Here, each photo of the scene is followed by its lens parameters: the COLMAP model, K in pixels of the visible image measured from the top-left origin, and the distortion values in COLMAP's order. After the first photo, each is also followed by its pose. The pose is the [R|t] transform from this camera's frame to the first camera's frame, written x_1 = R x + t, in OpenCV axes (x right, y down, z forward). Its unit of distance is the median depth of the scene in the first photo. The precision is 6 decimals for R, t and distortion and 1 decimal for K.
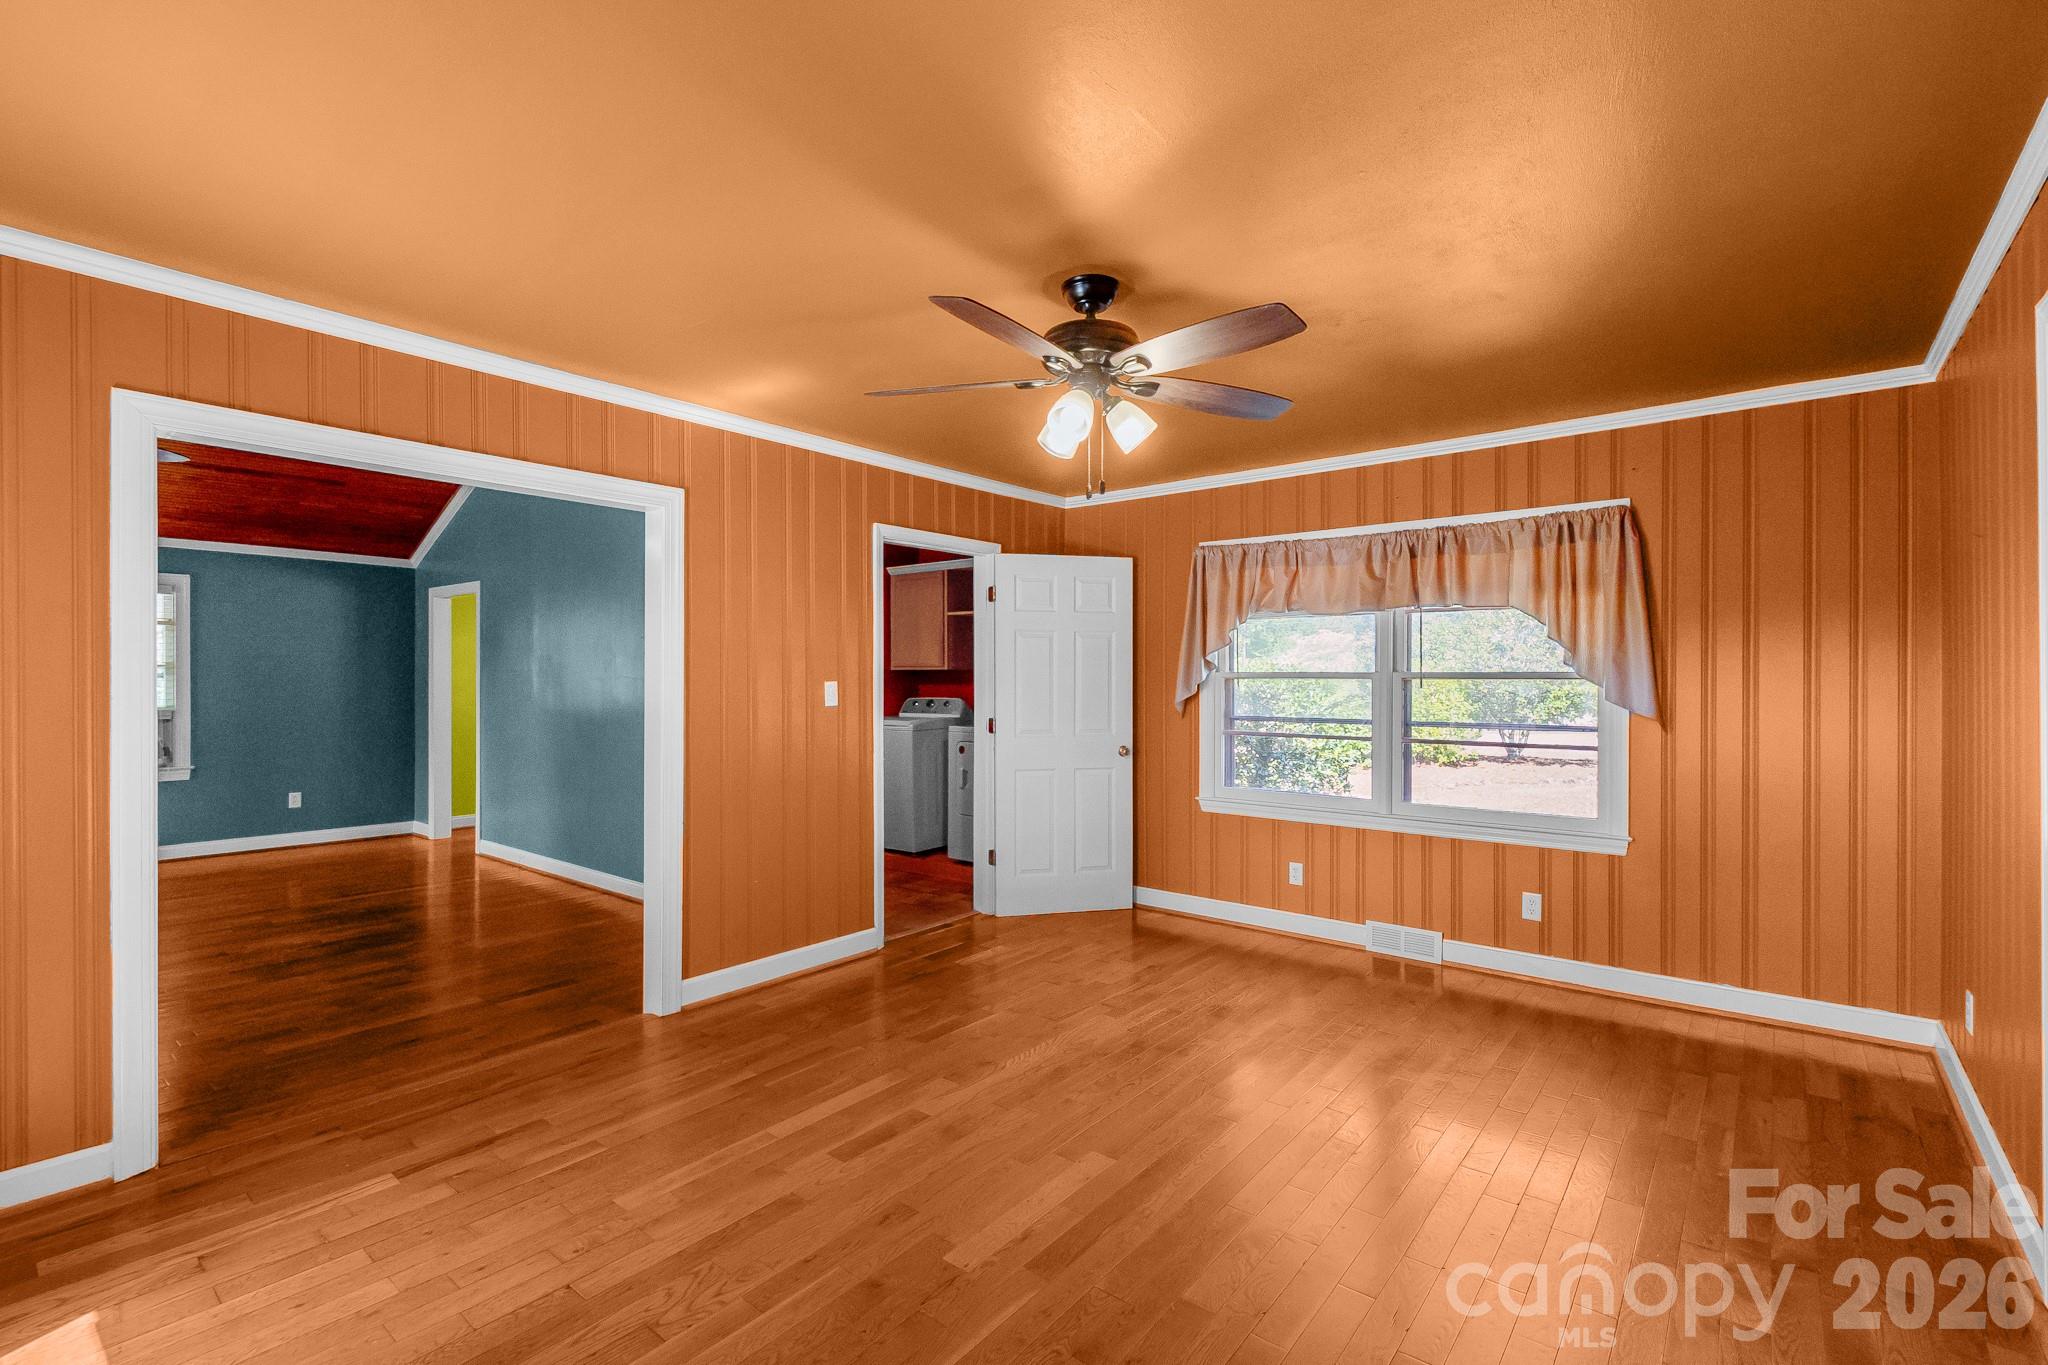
lens RADIAL K [[931.6, 0, 1025.2], [0, 931.6, 687.8], [0, 0, 1]] dist [0.005515, -0.000990]
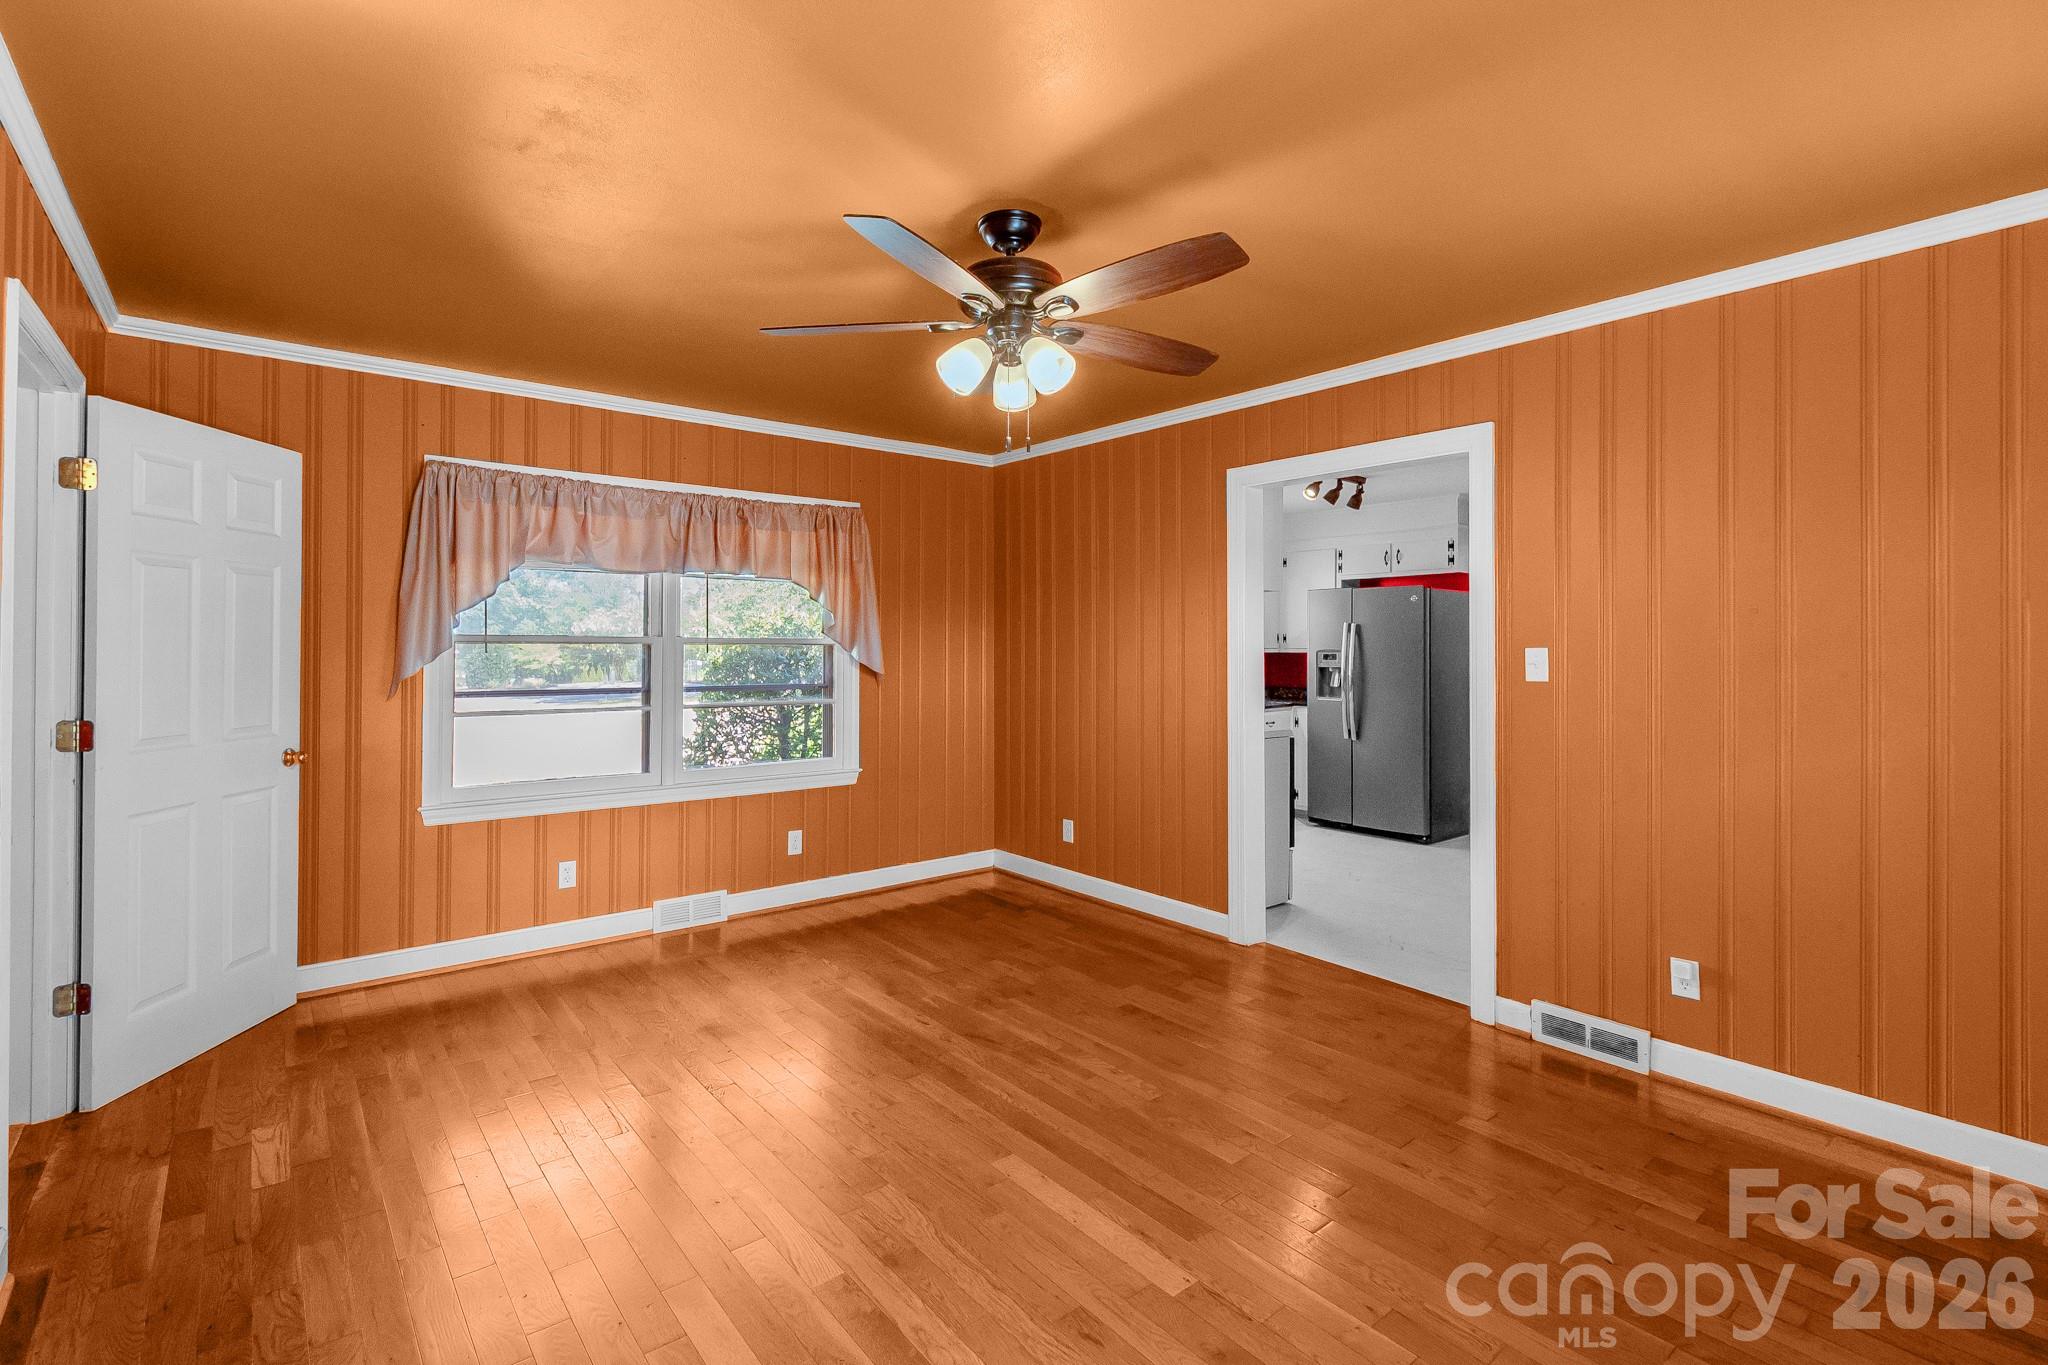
lens RADIAL K [[931.6, 0, 996.6], [0, 931.6, 640.2], [0, 0, 1]] dist [0.005515, -0.000990]
pose [[0.216302, 0.009096, 0.976284, -0.464031], [0.004362, 0.999938, -0.010283, -0.001845], [-0.976317, 0.006482, 0.216249, 0.450680]]
